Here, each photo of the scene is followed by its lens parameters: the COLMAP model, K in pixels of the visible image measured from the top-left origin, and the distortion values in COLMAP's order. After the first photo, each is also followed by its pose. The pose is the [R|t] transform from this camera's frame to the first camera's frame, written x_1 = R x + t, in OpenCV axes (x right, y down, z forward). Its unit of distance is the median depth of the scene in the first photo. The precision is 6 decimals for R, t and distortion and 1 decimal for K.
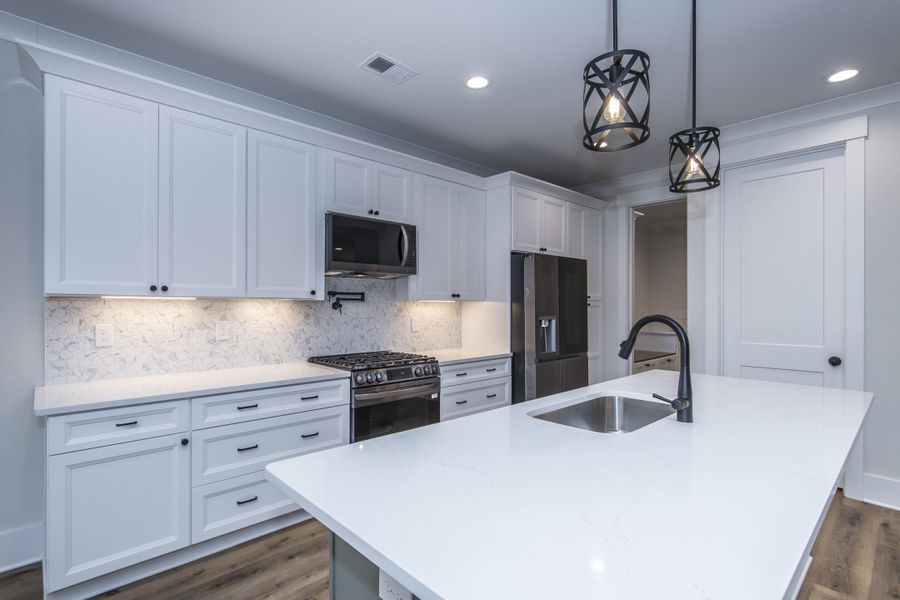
lens RADIAL K [[433.9, 0, 438.2], [0, 433.9, 306.9], [0, 0, 1]] dist [-0.001044, -0.001066]
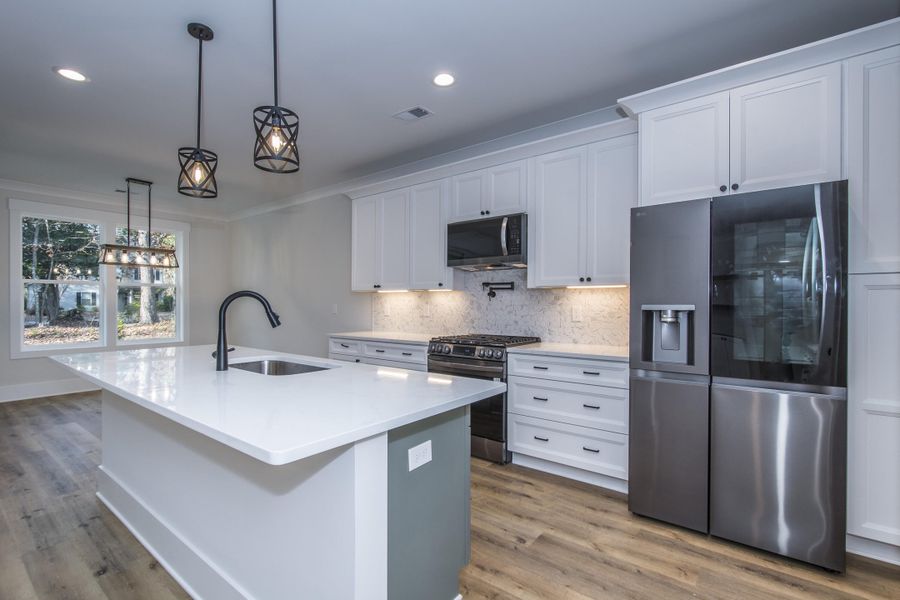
lens RADIAL K [[417.2, 0, 439.7], [0, 417.2, 307.6], [0, 0, 1]] dist [-0.001096, -0.000647]
pose [[0.154679, 0.007052, -0.987940, 0.906084], [-0.007461, 0.999954, 0.005970, 0.028947], [0.987937, 0.006448, 0.154724, 0.686414]]
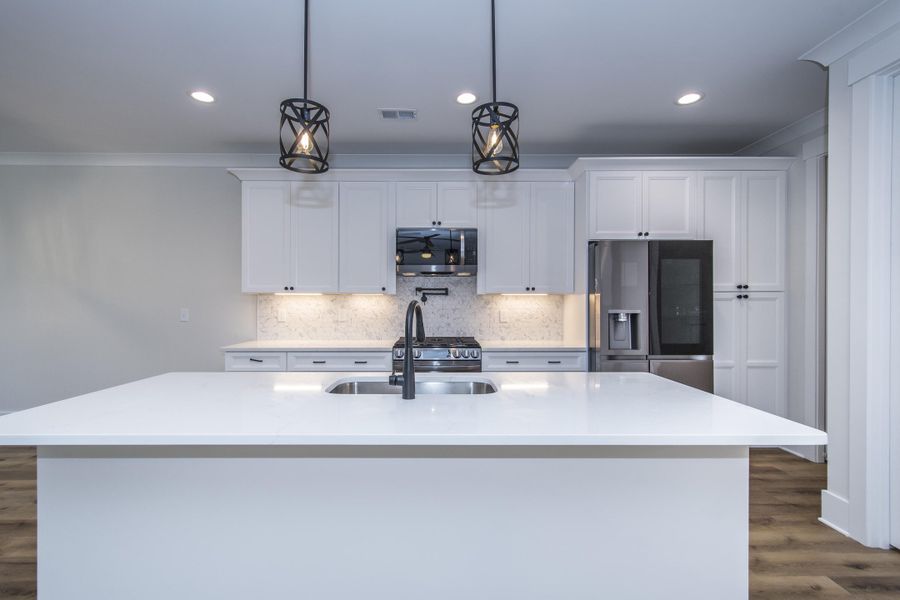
lens RADIAL K [[401.3, 0, 438.7], [0, 401.3, 306.5], [0, 0, 1]] dist [-0.000840, -0.000445]
pose [[0.740177, 0.004233, -0.672398, 0.607391], [-0.002357, 0.999990, 0.003701, 0.015465], [0.672408, -0.001155, 0.740180, 0.150405]]
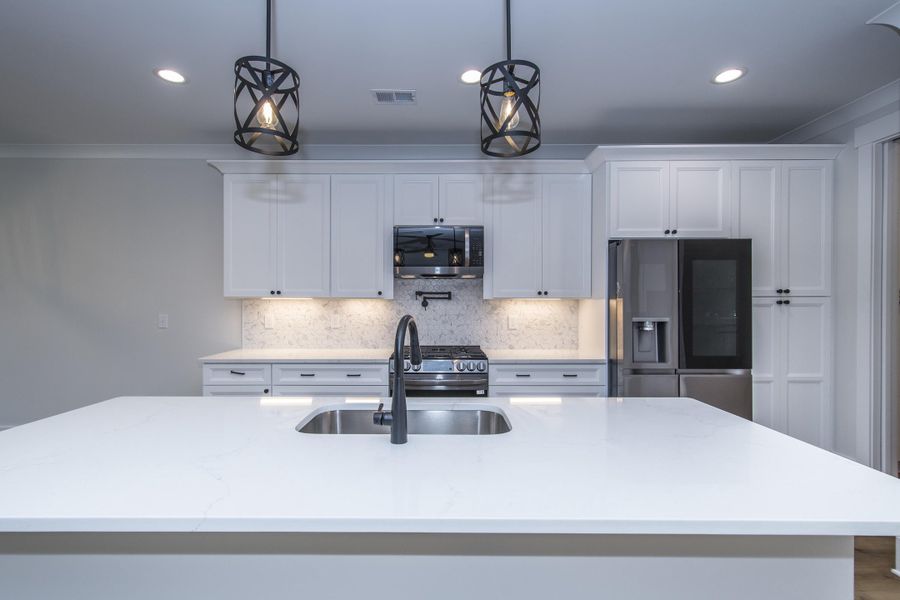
lens RADIAL K [[401.3, 0, 438.7], [0, 401.3, 306.5], [0, 0, 1]] dist [-0.000840, -0.000445]
pose [[0.733322, 0.005744, -0.679857, 0.538333], [-0.002490, 0.999980, 0.005763, -0.001430], [0.679877, -0.002534, 0.733322, 0.233907]]
